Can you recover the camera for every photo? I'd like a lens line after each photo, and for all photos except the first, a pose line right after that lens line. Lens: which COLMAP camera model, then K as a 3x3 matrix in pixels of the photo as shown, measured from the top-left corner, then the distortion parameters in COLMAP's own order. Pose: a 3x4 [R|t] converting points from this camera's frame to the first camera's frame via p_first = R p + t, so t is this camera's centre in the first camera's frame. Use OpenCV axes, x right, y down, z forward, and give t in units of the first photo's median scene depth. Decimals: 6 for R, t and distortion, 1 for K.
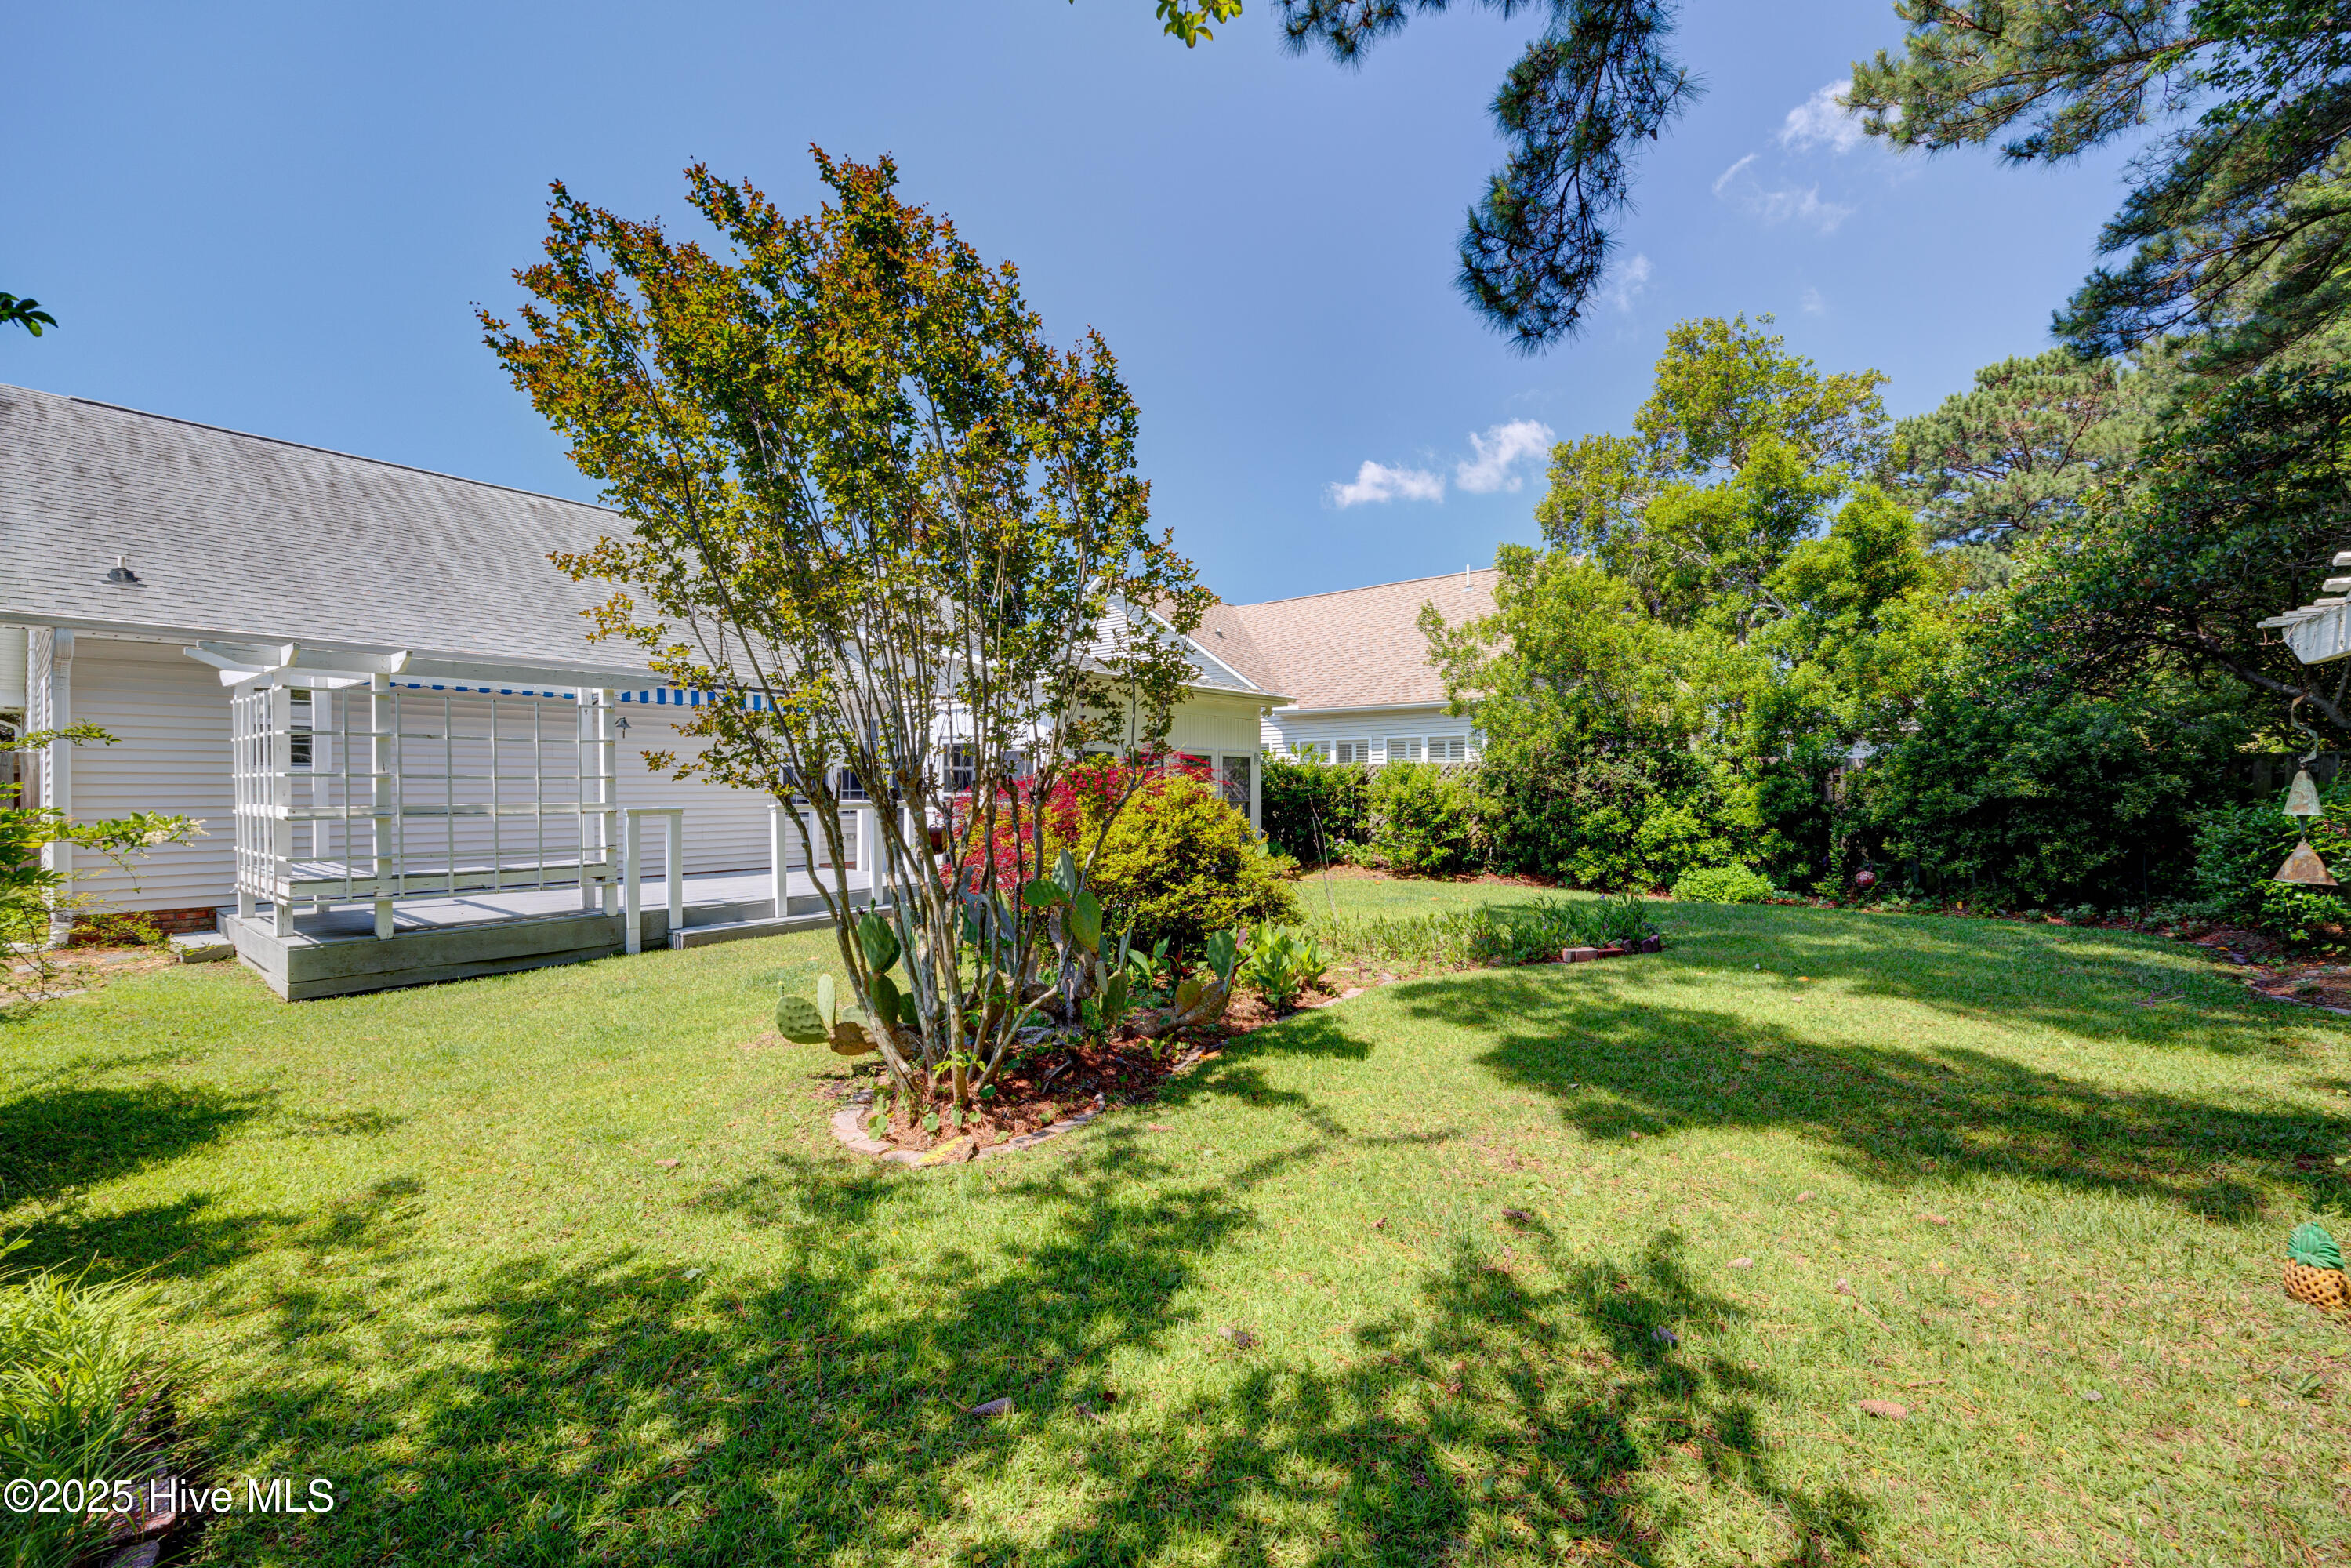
lens RADIAL K [[970.6, 0, 1171.5], [0, 970.6, 782.2], [0, 0, 1]] dist [0.018762, 0.001564]
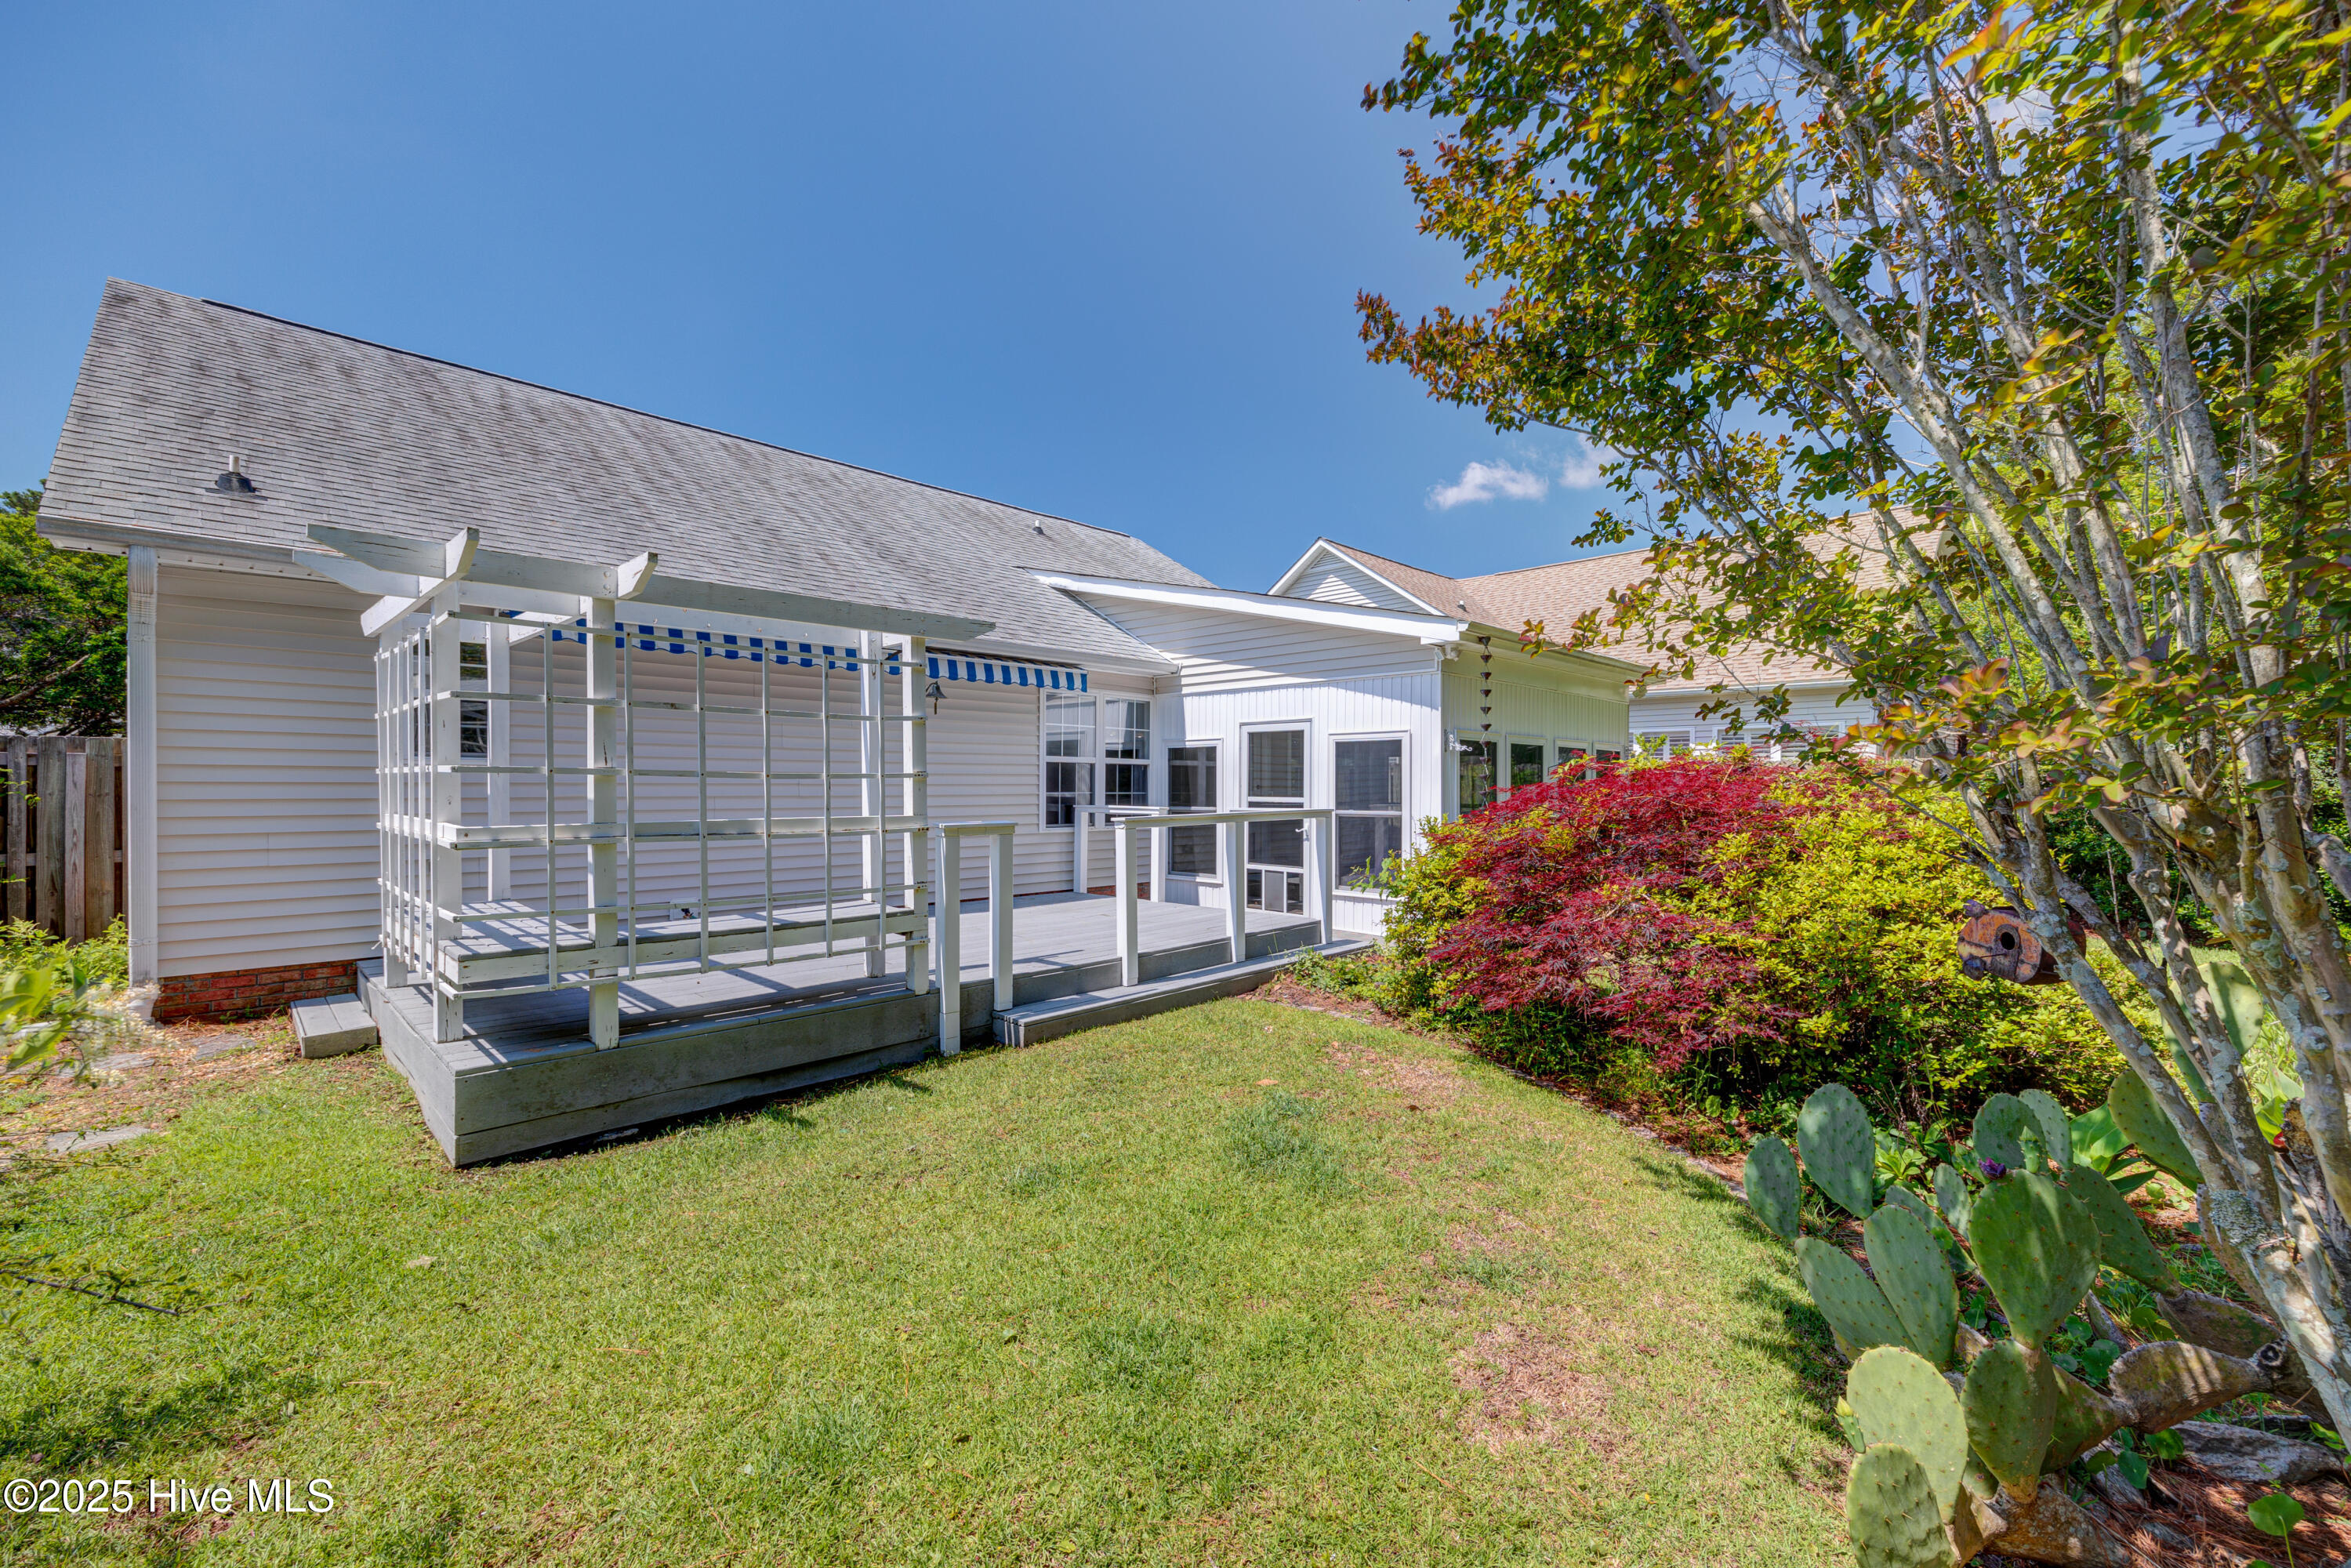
lens RADIAL K [[970.6, 0, 1182.5], [0, 970.6, 791.0], [0, 0, 1]] dist [0.018762, 0.001564]
pose [[0.996177, 0.007111, -0.087070, -0.348496], [-0.006728, 0.999966, 0.004692, 0.000584], [0.087100, -0.004088, 0.996191, 0.383333]]
